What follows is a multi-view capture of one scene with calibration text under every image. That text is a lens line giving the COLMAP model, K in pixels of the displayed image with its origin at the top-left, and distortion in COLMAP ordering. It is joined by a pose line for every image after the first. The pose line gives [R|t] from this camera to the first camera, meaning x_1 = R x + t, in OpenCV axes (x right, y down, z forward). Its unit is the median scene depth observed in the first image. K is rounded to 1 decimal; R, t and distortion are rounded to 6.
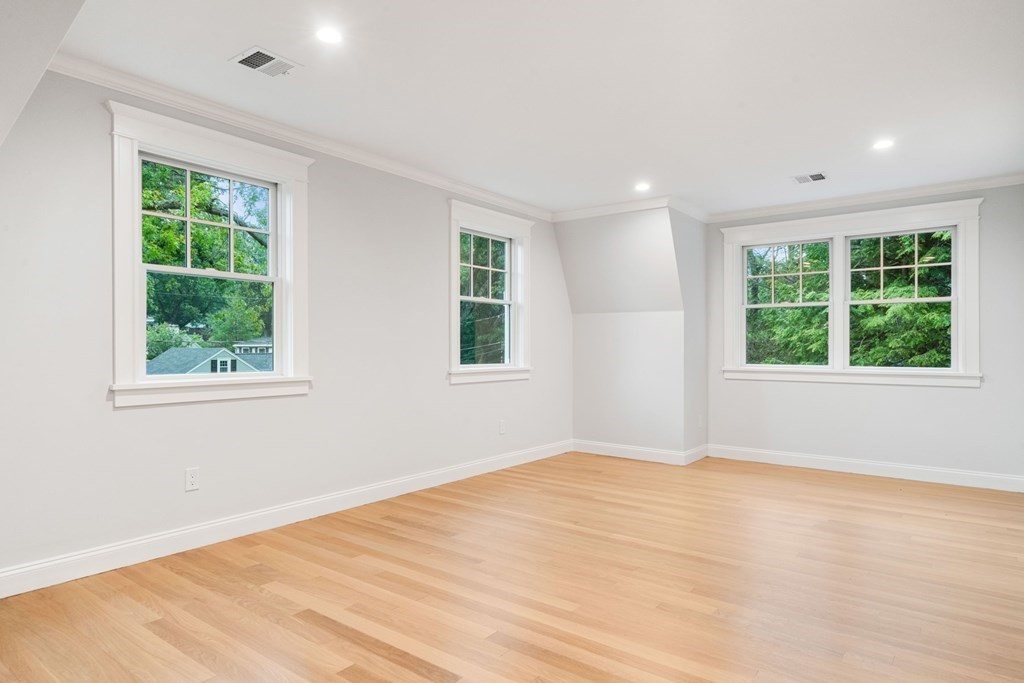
lens RADIAL K [[602.2, 0, 492.1], [0, 602.2, 354.3], [0, 0, 1]] dist [-0.016497, 0.002084]
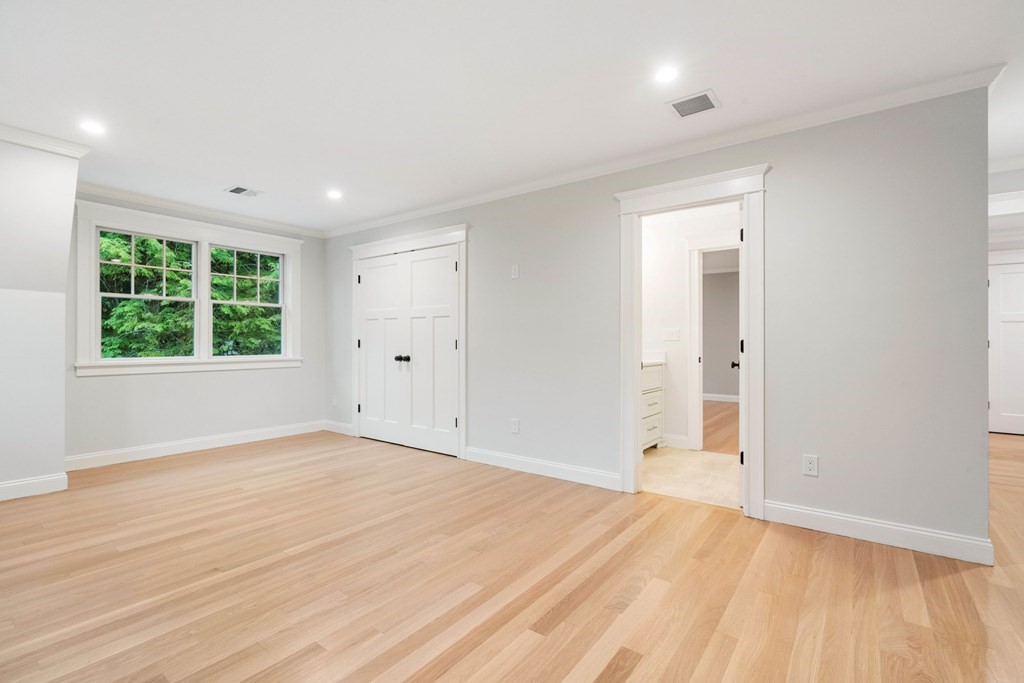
lens RADIAL K [[466.2, 0, 517.0], [0, 466.2, 333.7], [0, 0, 1]] dist [0.003424, -0.000123]
pose [[-0.018769, 0.009040, 0.999783, -0.407972], [0.008944, 0.999921, -0.008873, -0.012397], [-0.999784, 0.008776, -0.018848, 0.542167]]
